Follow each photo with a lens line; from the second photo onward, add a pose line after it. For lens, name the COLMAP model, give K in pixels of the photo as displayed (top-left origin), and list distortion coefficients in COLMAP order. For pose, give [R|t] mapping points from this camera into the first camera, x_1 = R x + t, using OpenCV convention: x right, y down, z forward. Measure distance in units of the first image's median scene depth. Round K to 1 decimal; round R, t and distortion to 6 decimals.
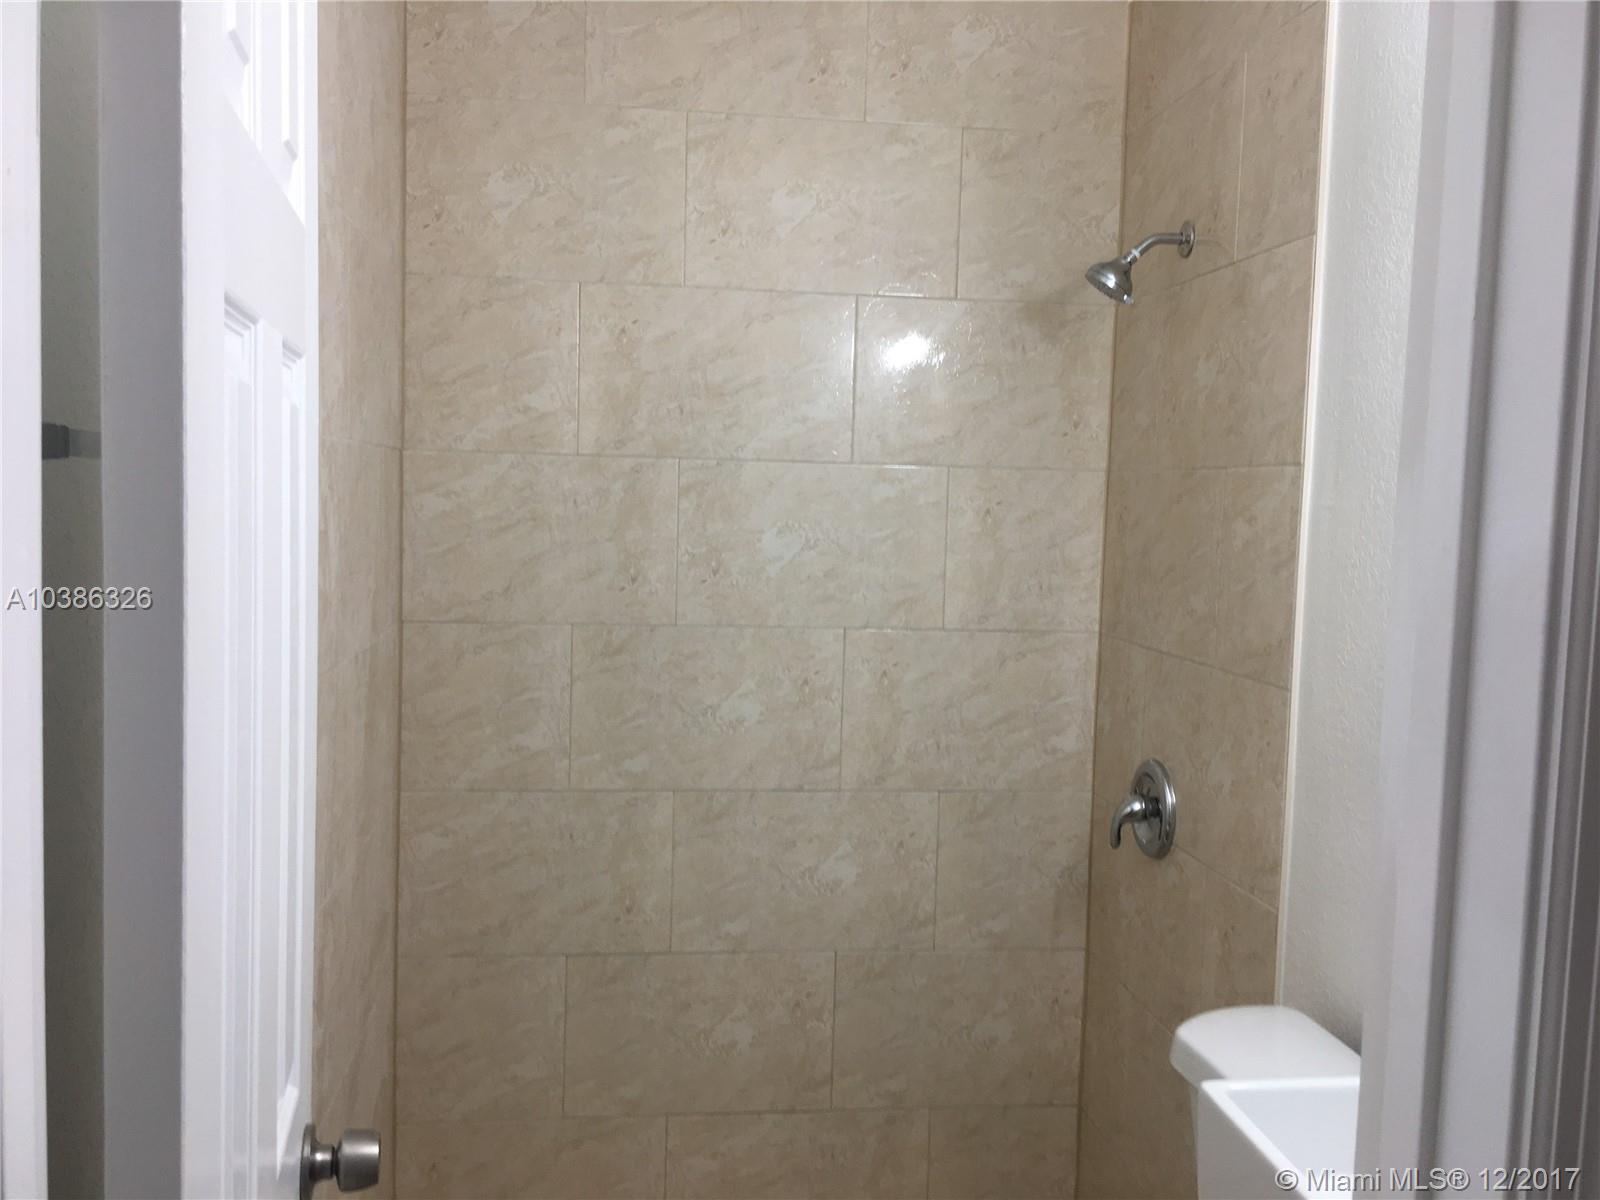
lens RADIAL K [[1366.0, 0, 799.3], [0, 1366.0, 601.6], [0, 0, 1]] dist [0.071142, -0.075849]
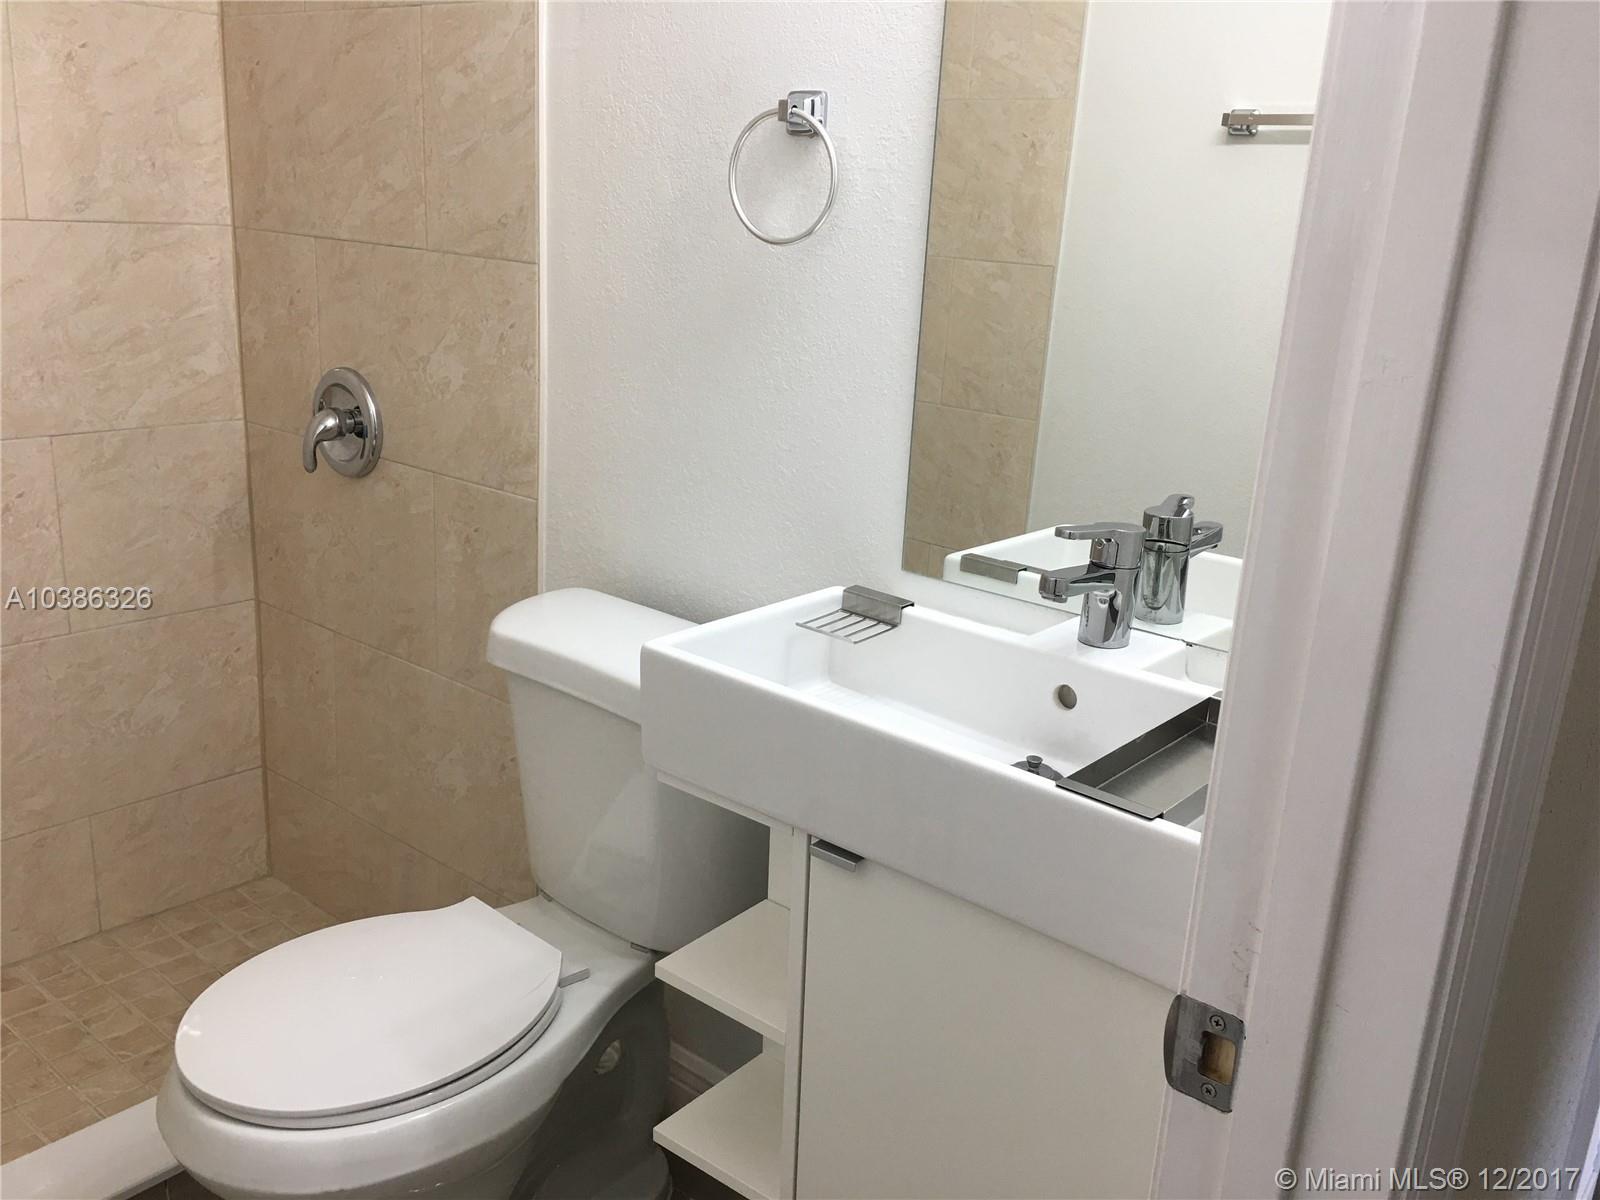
lens RADIAL K [[1366.0, 0, 802.9], [0, 1366.0, 603.6], [0, 0, 1]] dist [0.071142, -0.075849]
pose [[0.735452, -0.180688, 0.653040, -0.117911], [0.019767, 0.969100, 0.245876, 0.046069], [-0.677288, -0.167921, 0.716298, 0.129492]]
